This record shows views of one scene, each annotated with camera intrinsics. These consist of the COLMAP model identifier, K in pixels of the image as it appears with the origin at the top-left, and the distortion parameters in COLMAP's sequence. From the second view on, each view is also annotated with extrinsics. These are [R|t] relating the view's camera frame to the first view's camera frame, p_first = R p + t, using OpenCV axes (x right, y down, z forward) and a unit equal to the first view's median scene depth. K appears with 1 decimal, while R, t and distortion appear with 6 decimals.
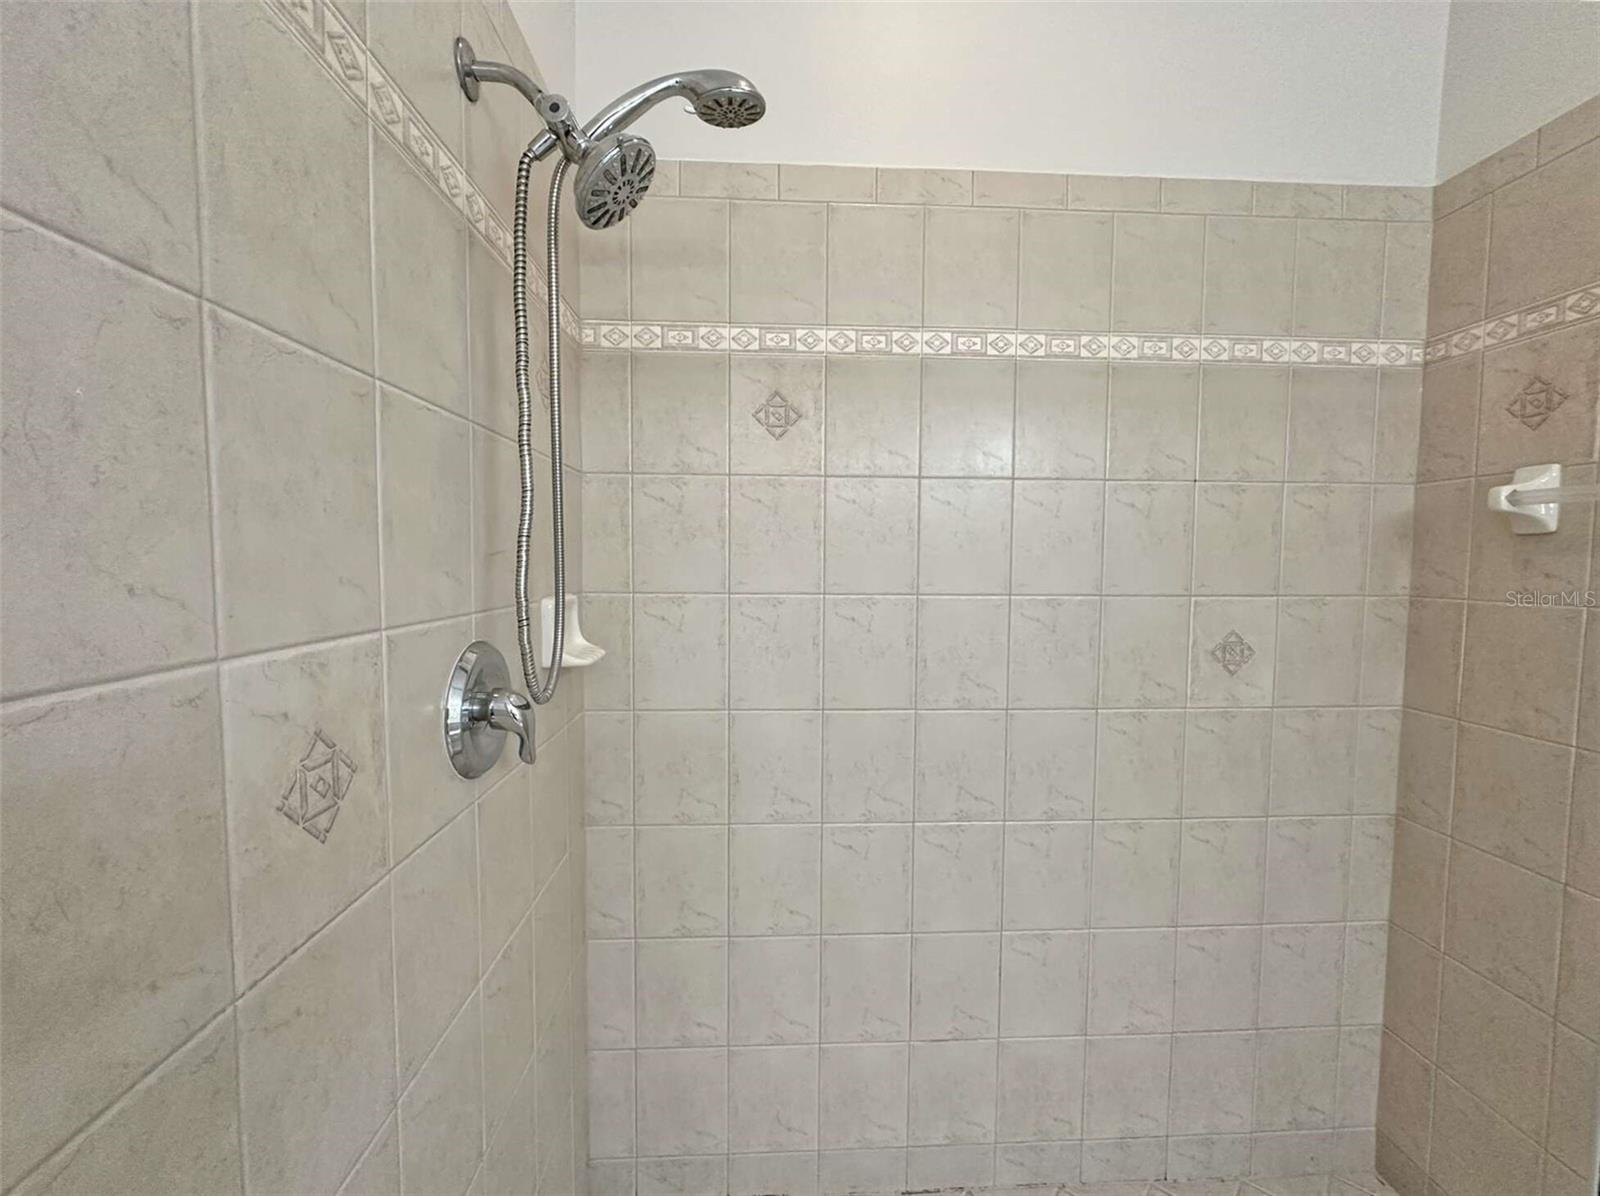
lens RADIAL K [[643.6, 0, 825.9], [0, 643.6, 595.9], [0, 0, 1]] dist [-0.002231, -0.000158]
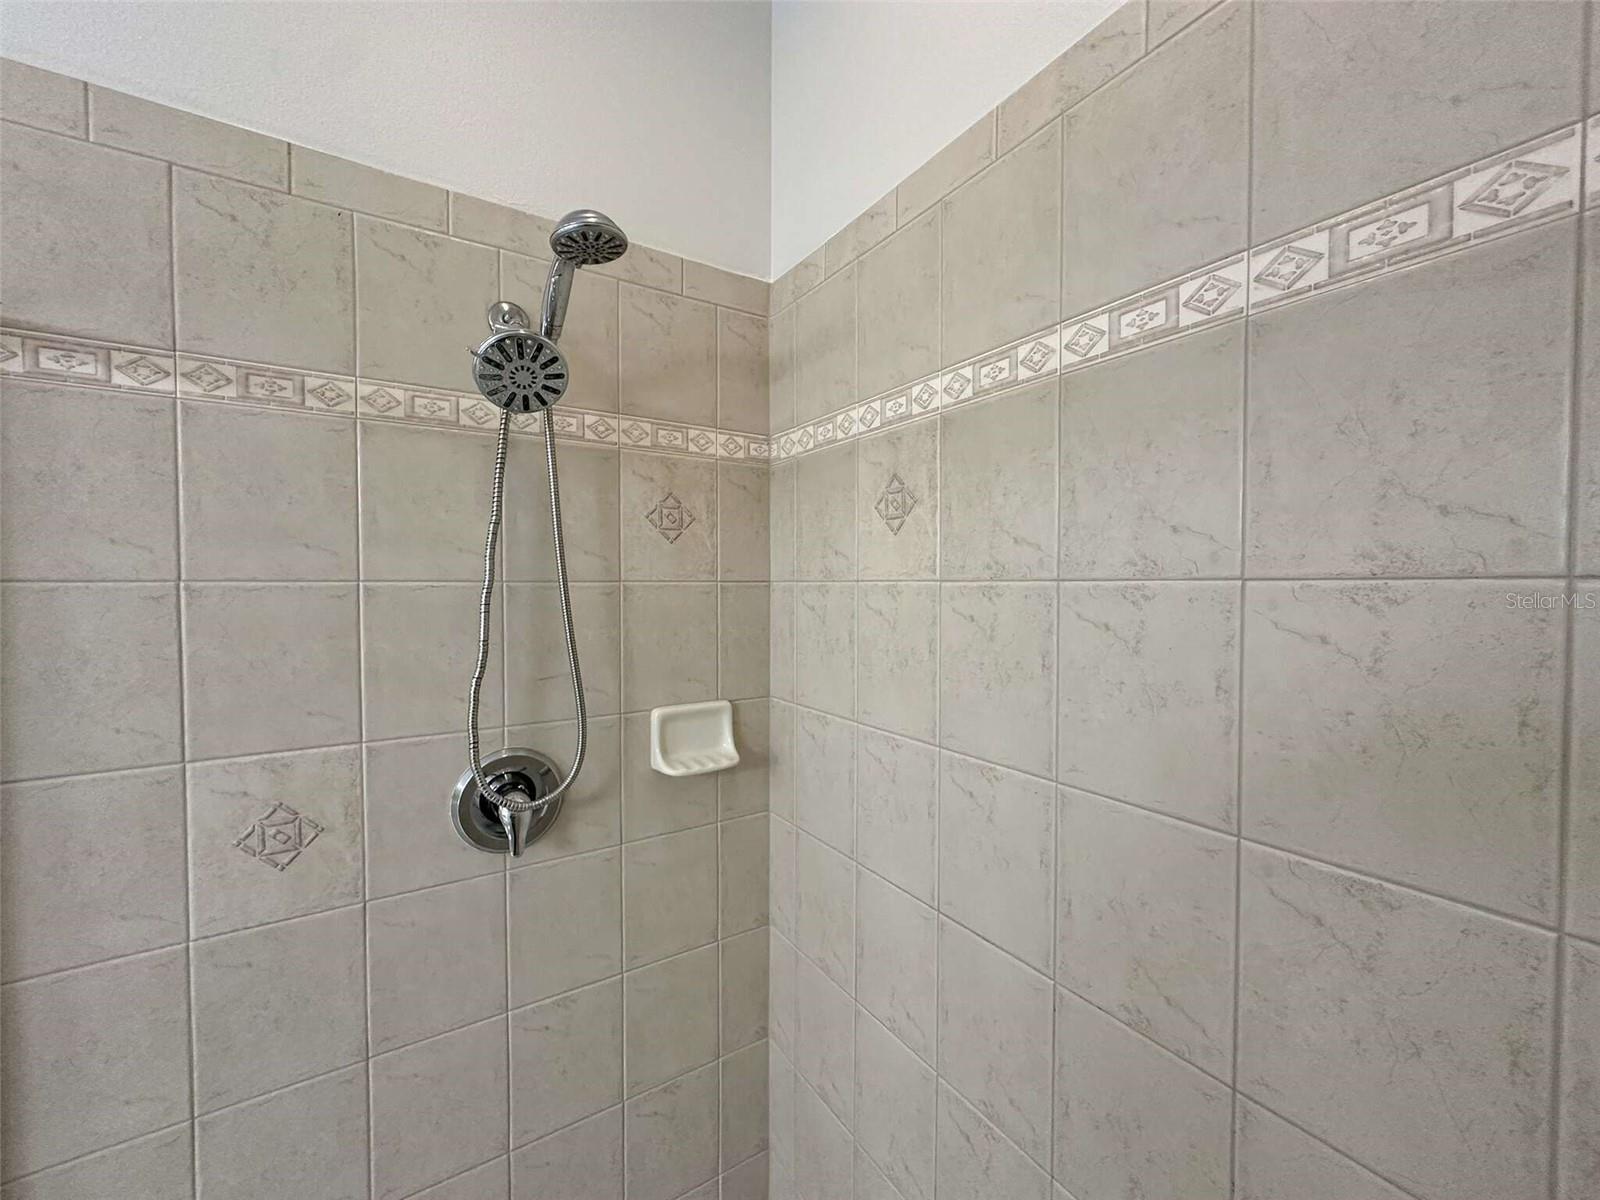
lens RADIAL K [[643.6, 0, 825.9], [0, 643.6, 597.9], [0, 0, 1]] dist [-0.002231, -0.000158]
pose [[0.501121, 0.016507, -0.865219, 0.555465], [-0.052081, 0.998581, -0.011113, -0.155422], [0.863808, 0.050630, 0.501270, 0.548382]]
